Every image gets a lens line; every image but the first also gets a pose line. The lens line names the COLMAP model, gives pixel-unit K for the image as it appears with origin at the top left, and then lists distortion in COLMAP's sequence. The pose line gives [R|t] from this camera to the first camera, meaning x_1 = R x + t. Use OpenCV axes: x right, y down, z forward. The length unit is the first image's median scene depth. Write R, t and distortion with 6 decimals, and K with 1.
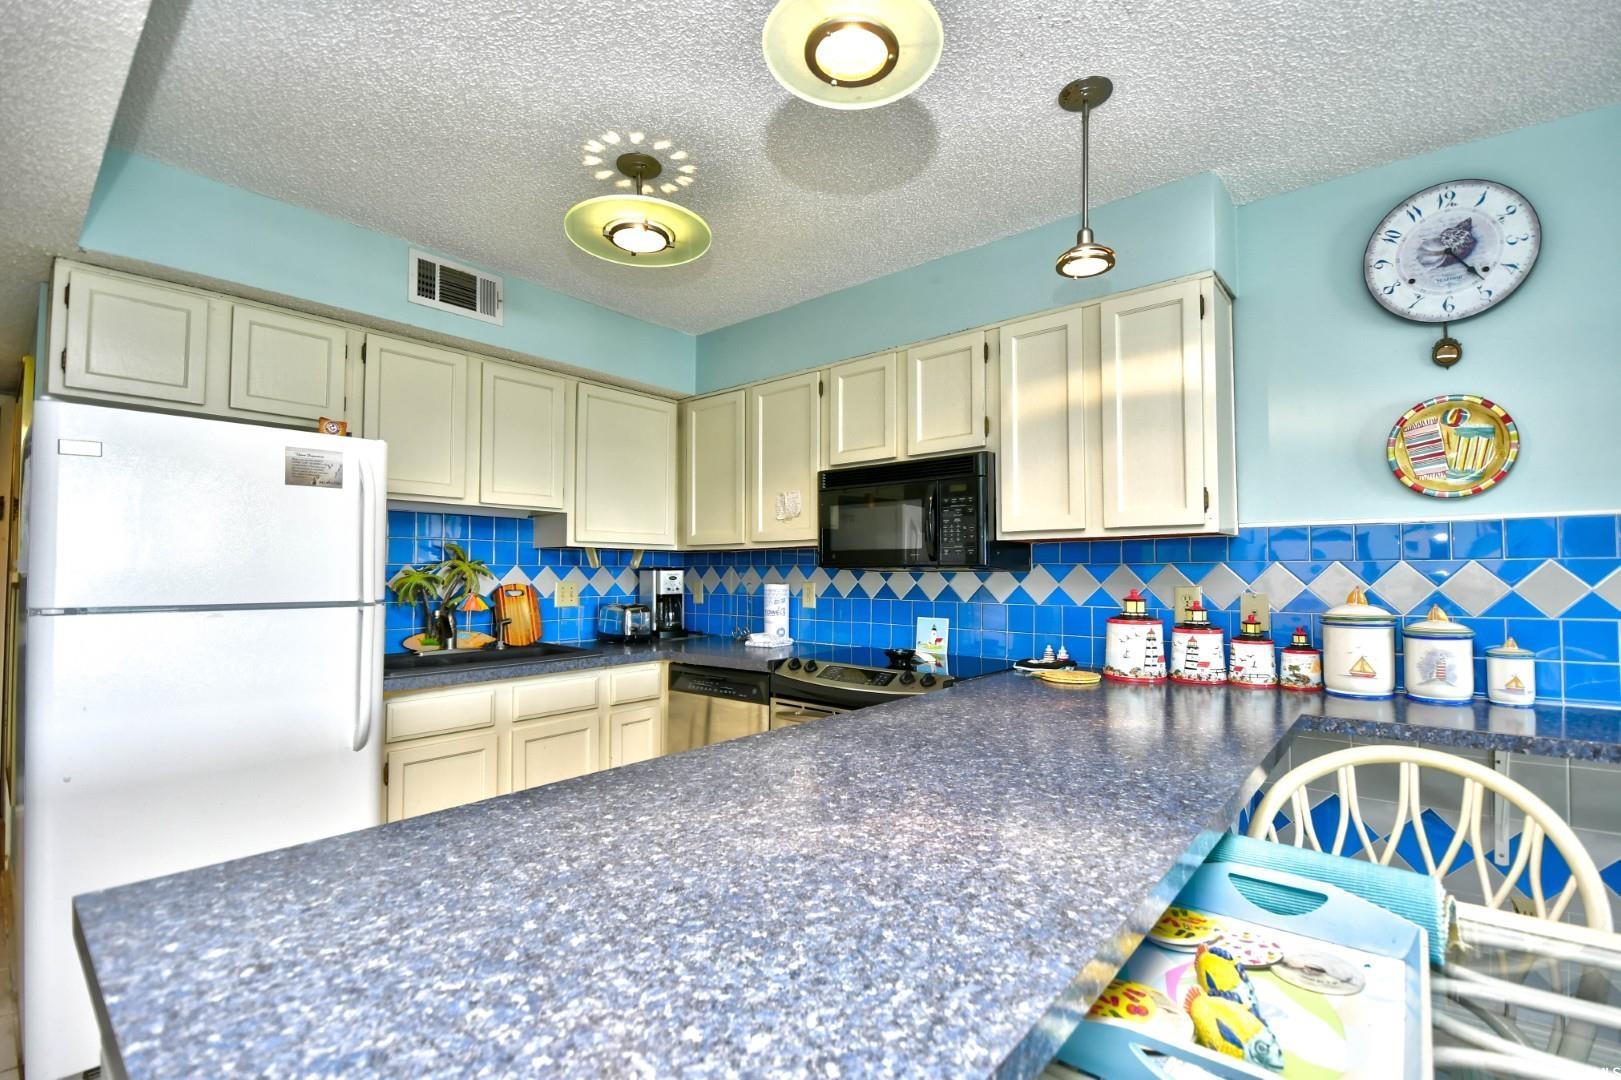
lens RADIAL K [[721.7, 0, 814.2], [0, 721.7, 553.0], [0, 0, 1]] dist [0.019885, -0.024512]
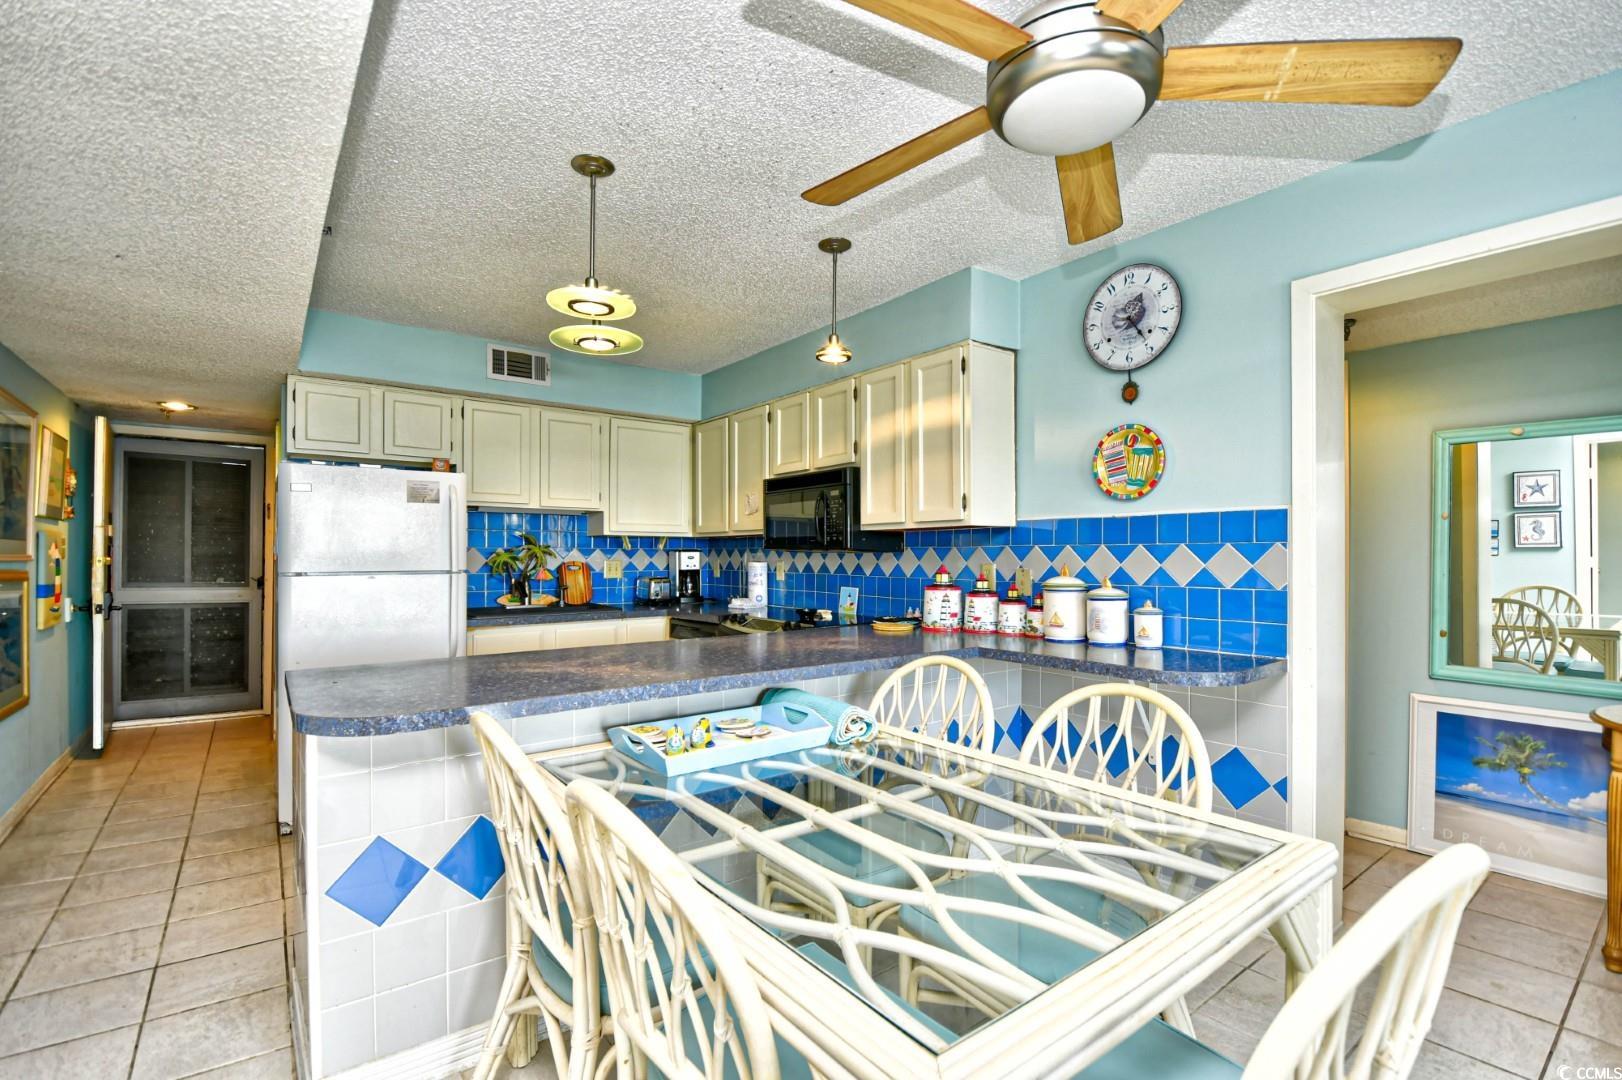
lens RADIAL K [[722.1, 0, 814.7], [0, 722.1, 553.0], [0, 0, 1]] dist [0.019885, -0.024512]
pose [[0.976717, -0.000949, -0.214530, 0.465246], [0.006716, 0.999635, 0.026155, -0.010617], [0.214427, -0.026987, 0.976367, -0.378367]]
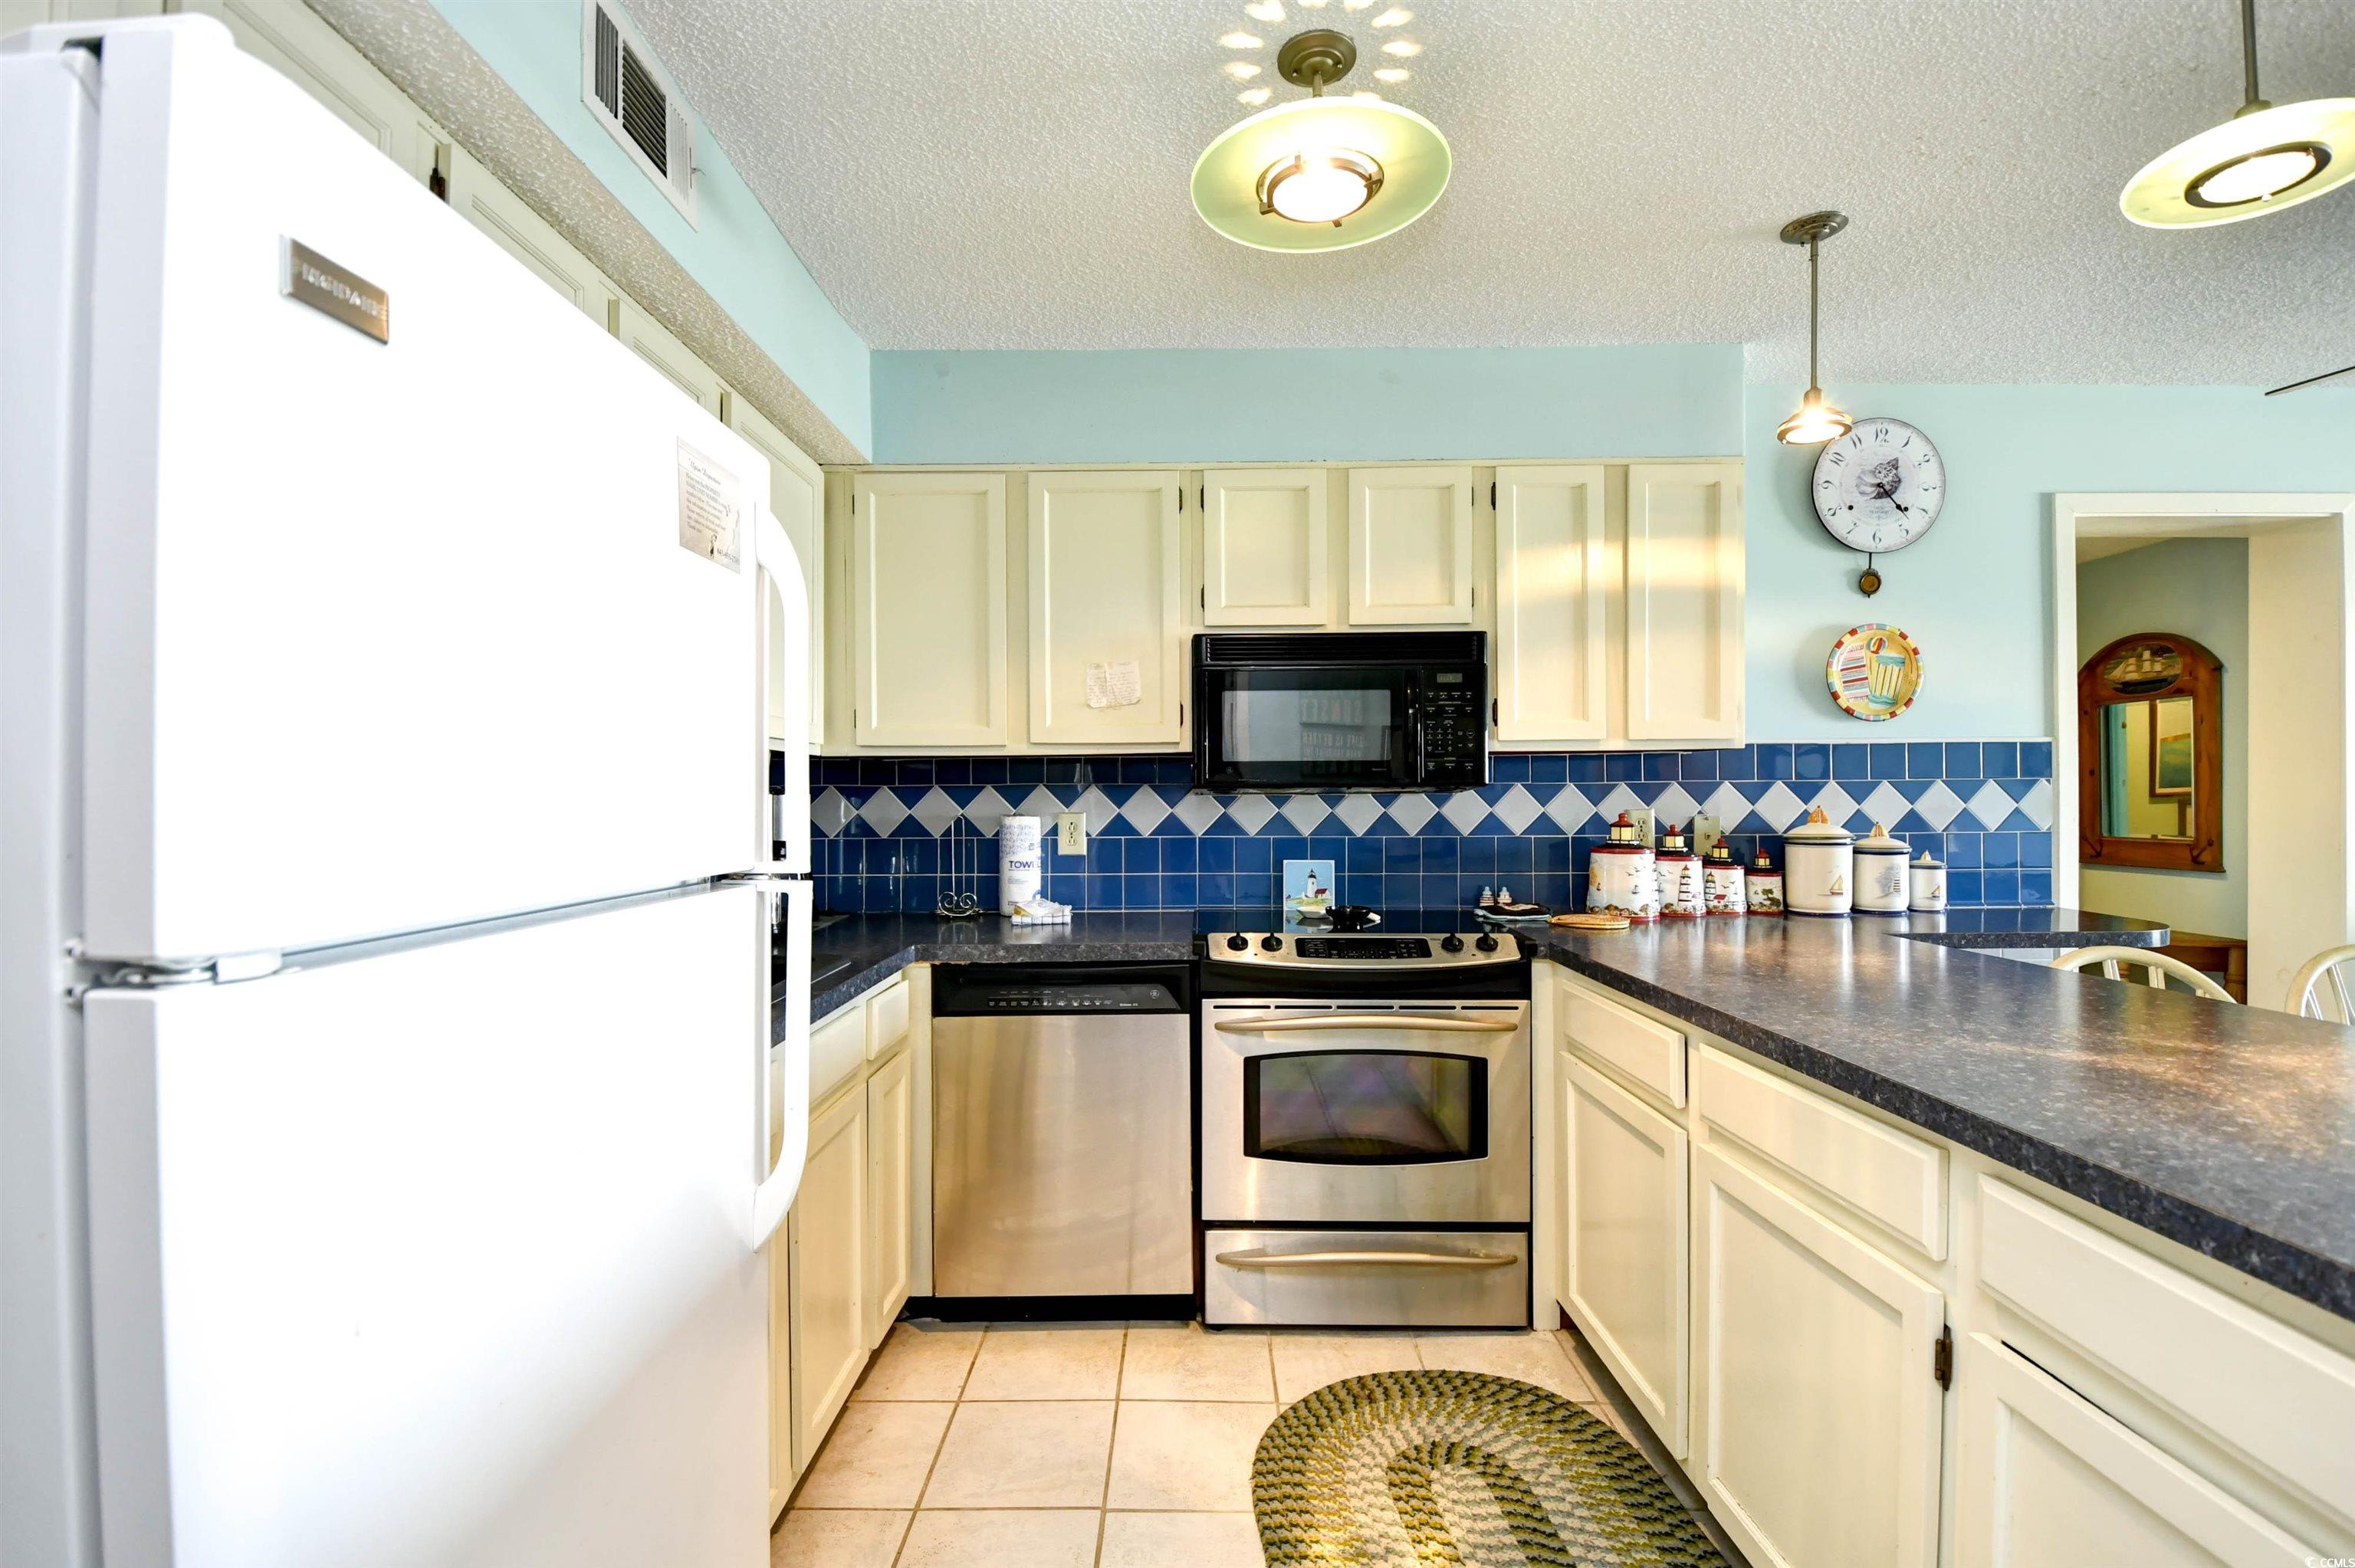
lens RADIAL K [[1048.3, 0, 1182.8], [0, 1048.3, 802.9], [0, 0, 1]] dist [0.019885, -0.024512]
pose [[0.768018, -0.009252, 0.640361, -0.693087], [-0.010908, 0.999562, 0.027524, 0.009540], [-0.640335, -0.028124, 0.767581, 0.360782]]
